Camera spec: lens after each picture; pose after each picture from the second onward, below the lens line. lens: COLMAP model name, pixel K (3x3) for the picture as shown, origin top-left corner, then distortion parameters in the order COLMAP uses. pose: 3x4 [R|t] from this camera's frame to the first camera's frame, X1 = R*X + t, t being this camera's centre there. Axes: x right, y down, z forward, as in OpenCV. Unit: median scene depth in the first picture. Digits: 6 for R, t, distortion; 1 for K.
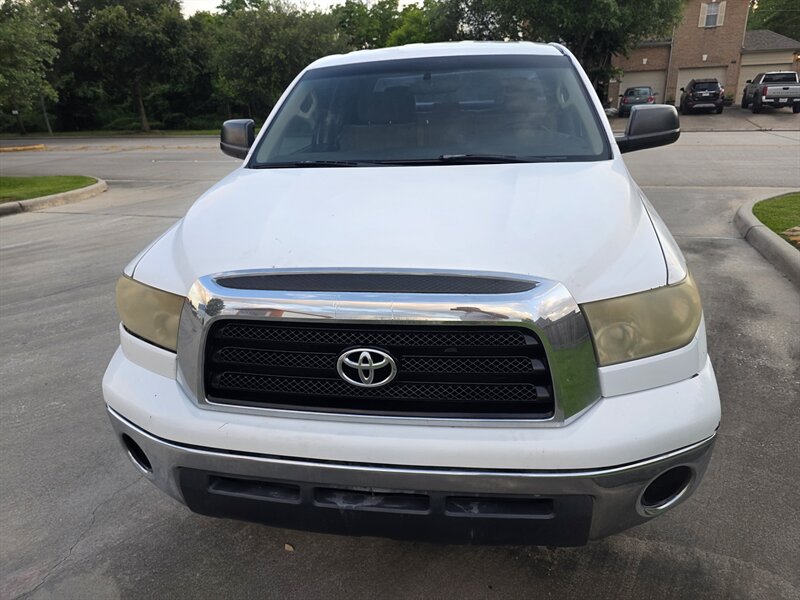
lens RADIAL K [[535.5, 0, 409.1], [0, 535.5, 297.2], [0, 0, 1]] dist [0.063760, -0.061402]
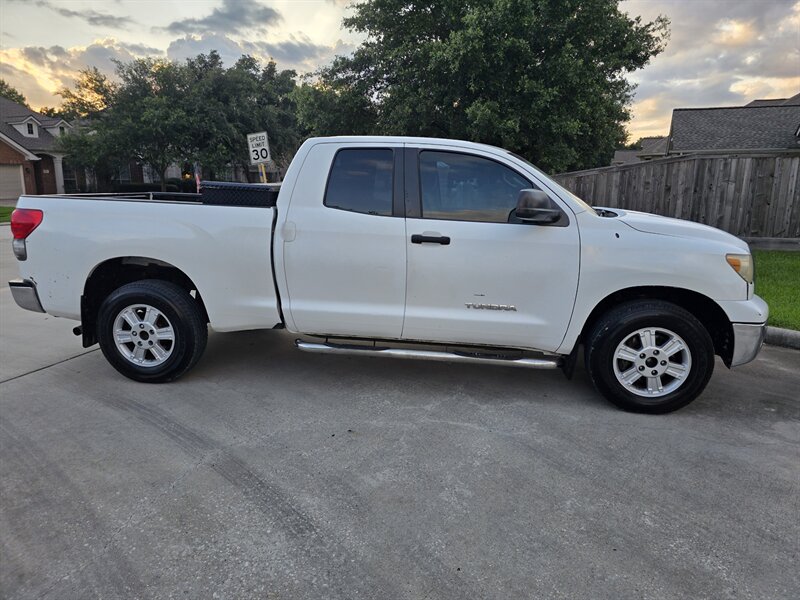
lens RADIAL K [[535.5, 0, 404.8], [0, 535.5, 291.7], [0, 0, 1]] dist [0.063760, -0.061402]
pose [[-0.015869, -0.162307, 0.986613, -2.121759], [0.345927, 0.924910, 0.157721, -0.569852], [-0.938127, 0.343799, 0.041469, 1.821988]]
